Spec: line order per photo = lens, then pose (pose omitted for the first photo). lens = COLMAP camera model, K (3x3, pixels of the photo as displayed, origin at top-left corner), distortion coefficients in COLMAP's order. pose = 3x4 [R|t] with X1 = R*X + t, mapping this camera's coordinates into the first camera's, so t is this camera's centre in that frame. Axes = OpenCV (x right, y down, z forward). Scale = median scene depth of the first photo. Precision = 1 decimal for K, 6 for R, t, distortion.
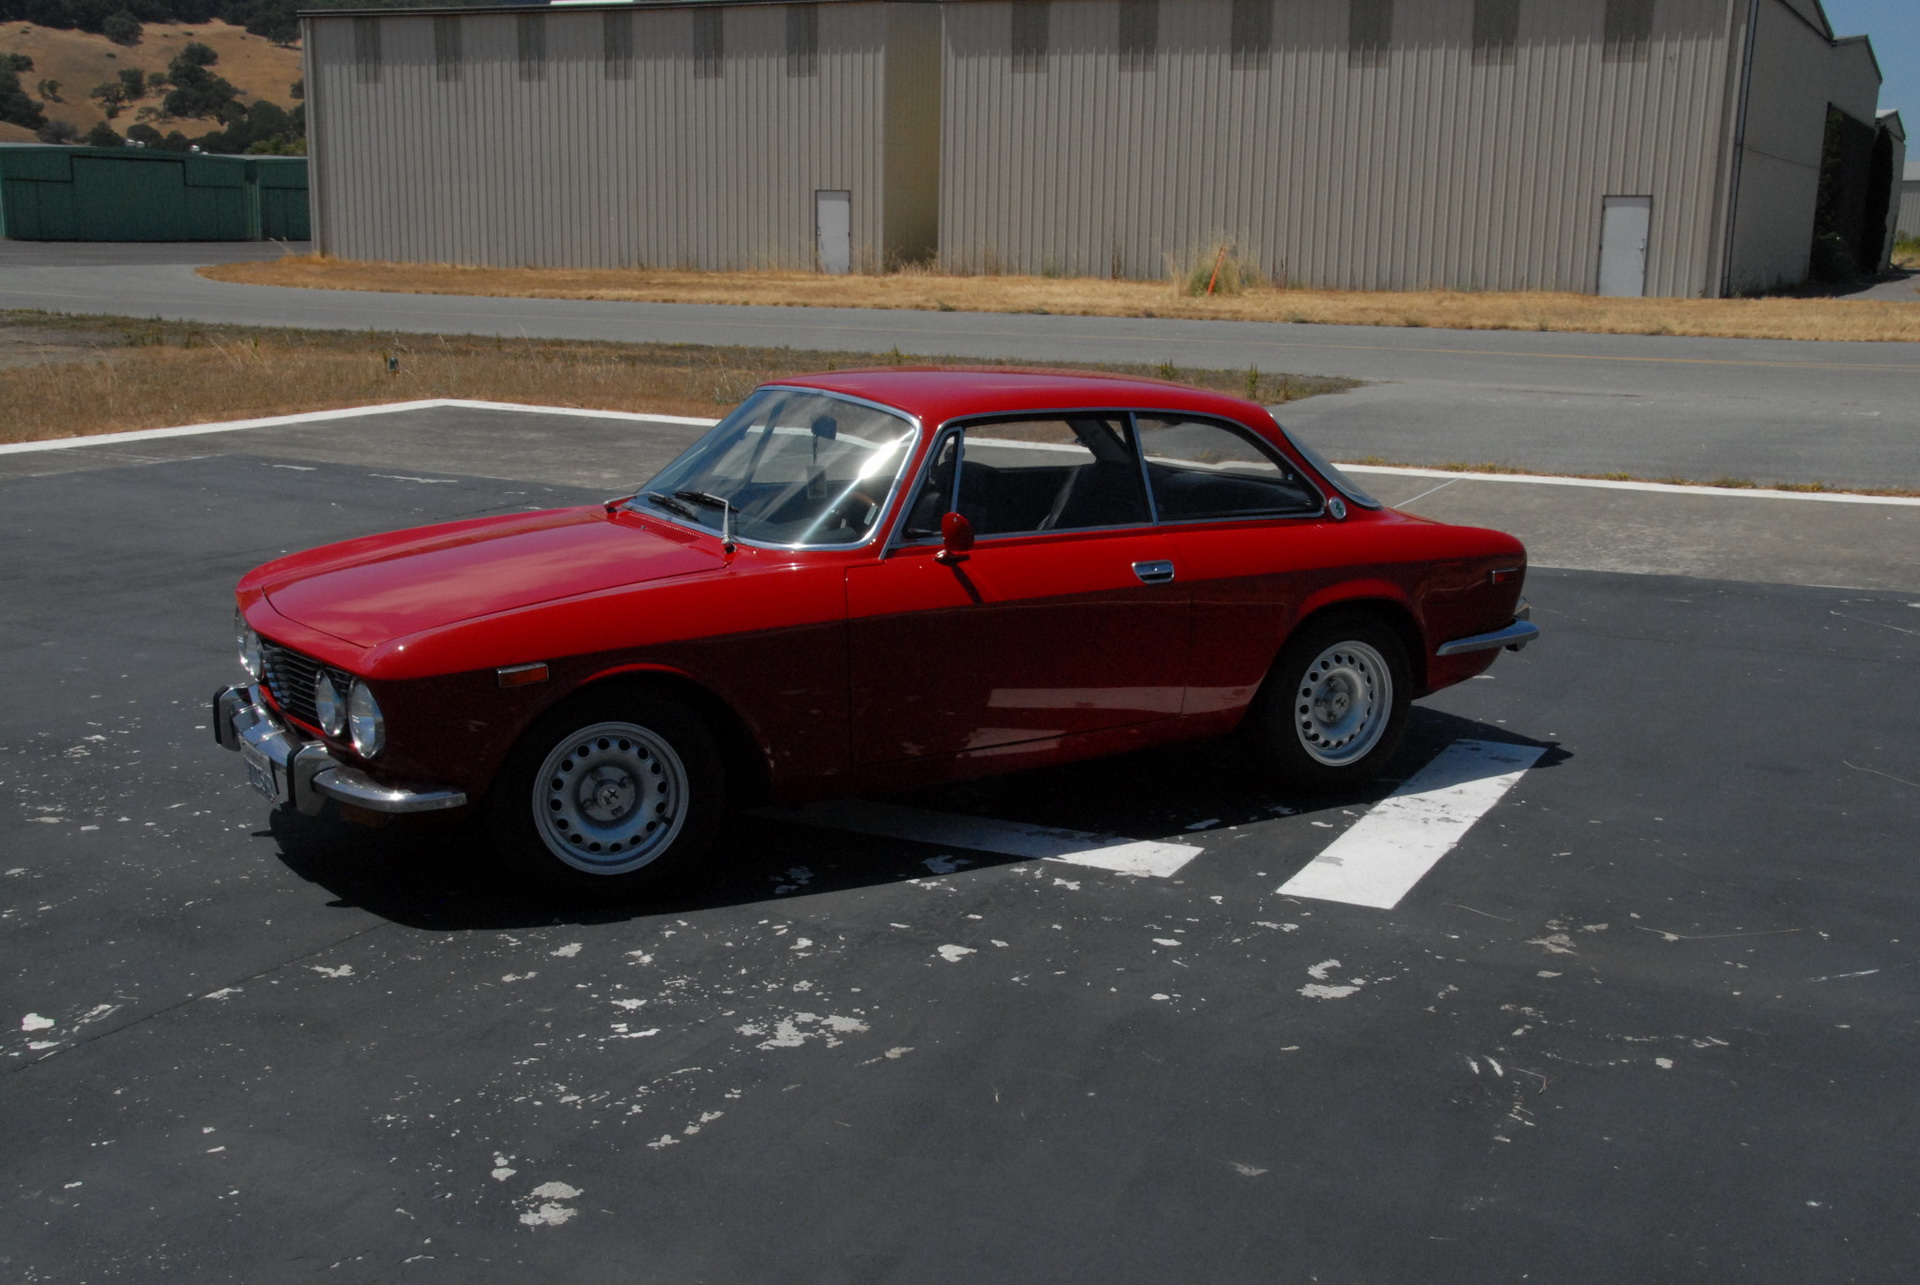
lens RADIAL K [[2158.6, 0, 950.8], [0, 2158.6, 776.8], [0, 0, 1]] dist [-0.037589, 0.261968]
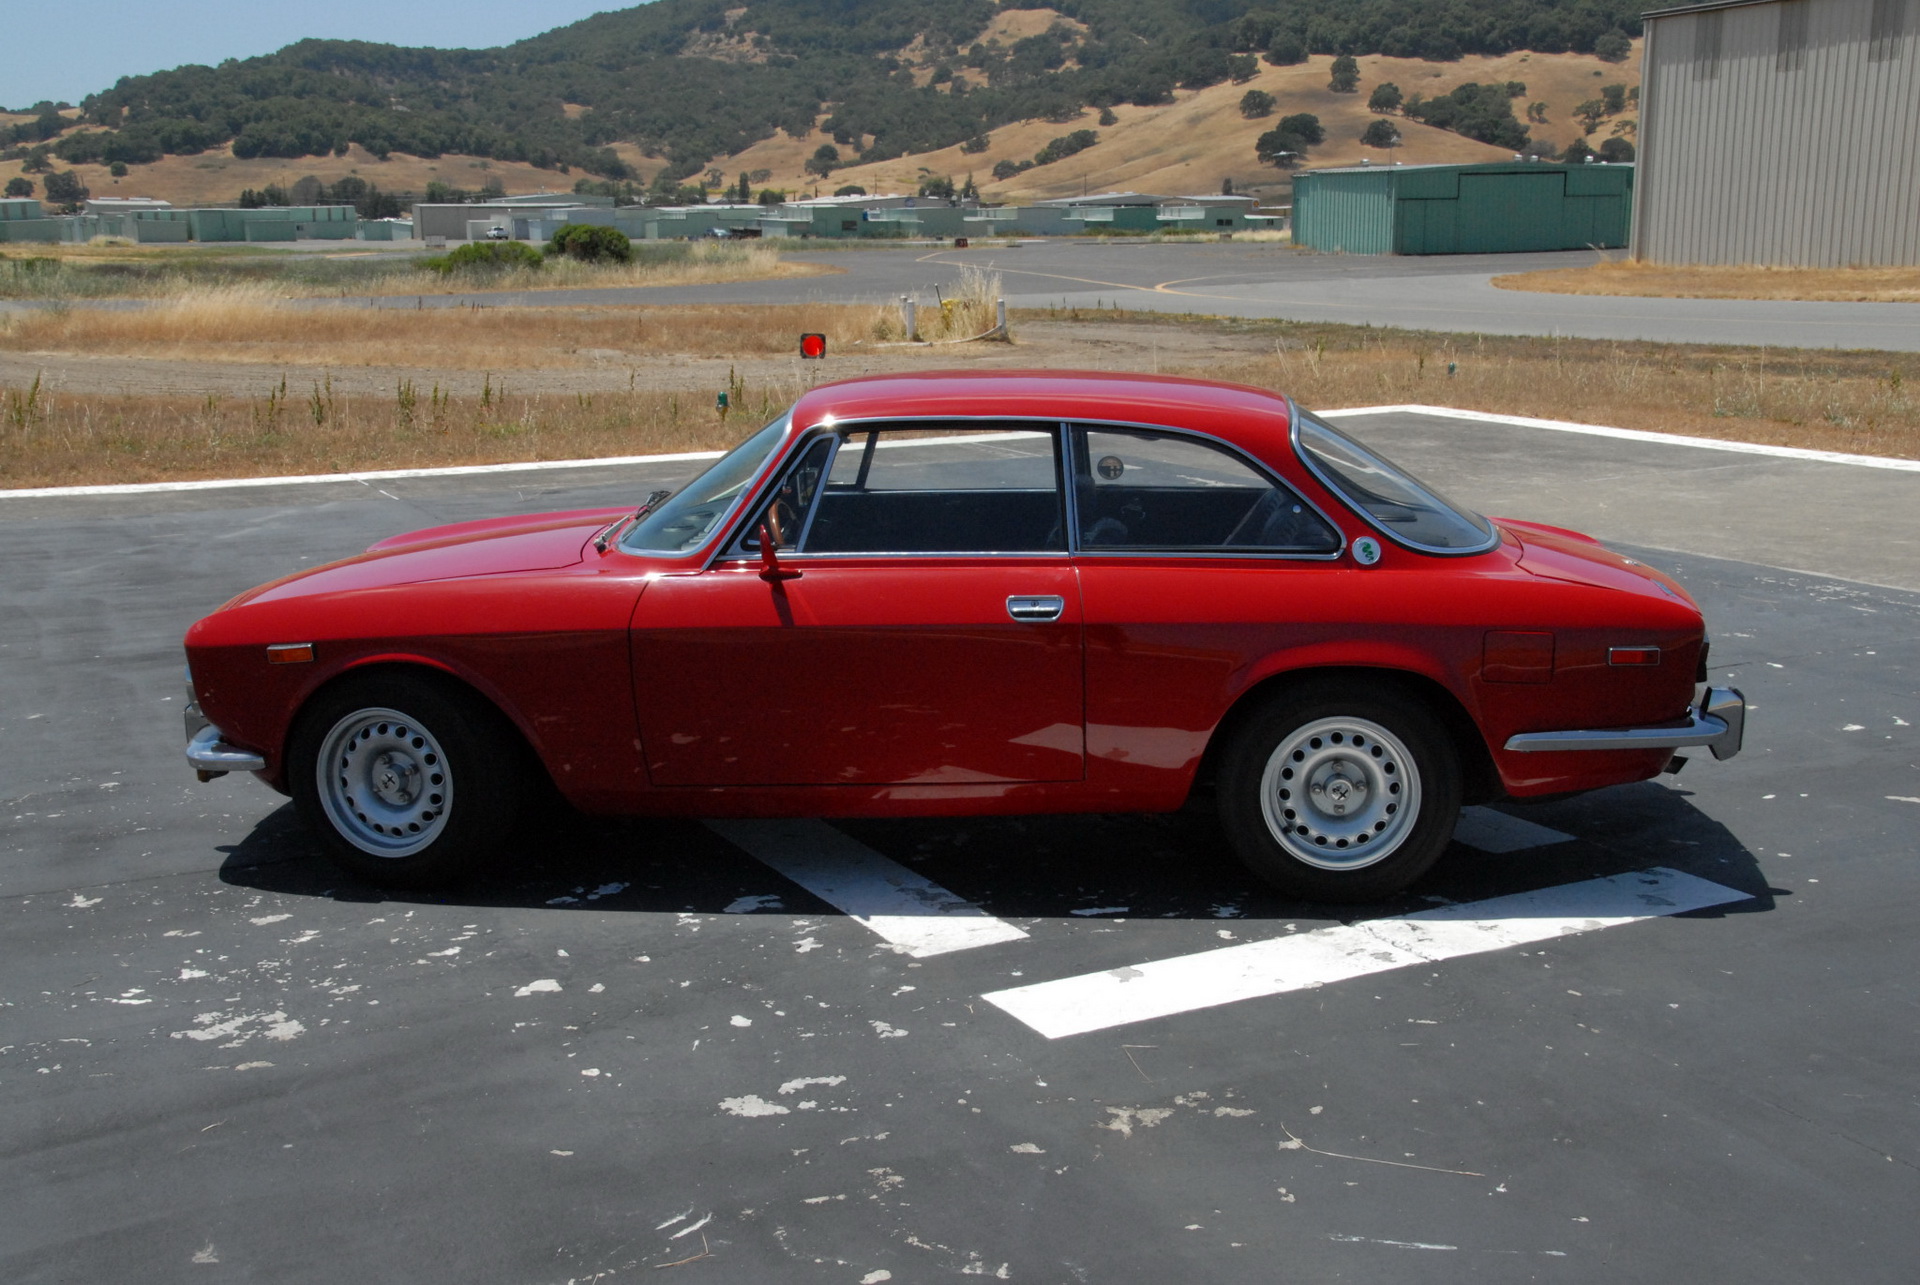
lens RADIAL K [[2158.6, 0, 950.8], [0, 2158.6, 776.8], [0, 0, 1]] dist [-0.037589, 0.261968]
pose [[0.806991, 0.121868, -0.577853, 0.530289], [-0.123793, 0.991646, 0.036256, -0.051487], [0.577444, 0.042276, 0.815335, 0.262535]]
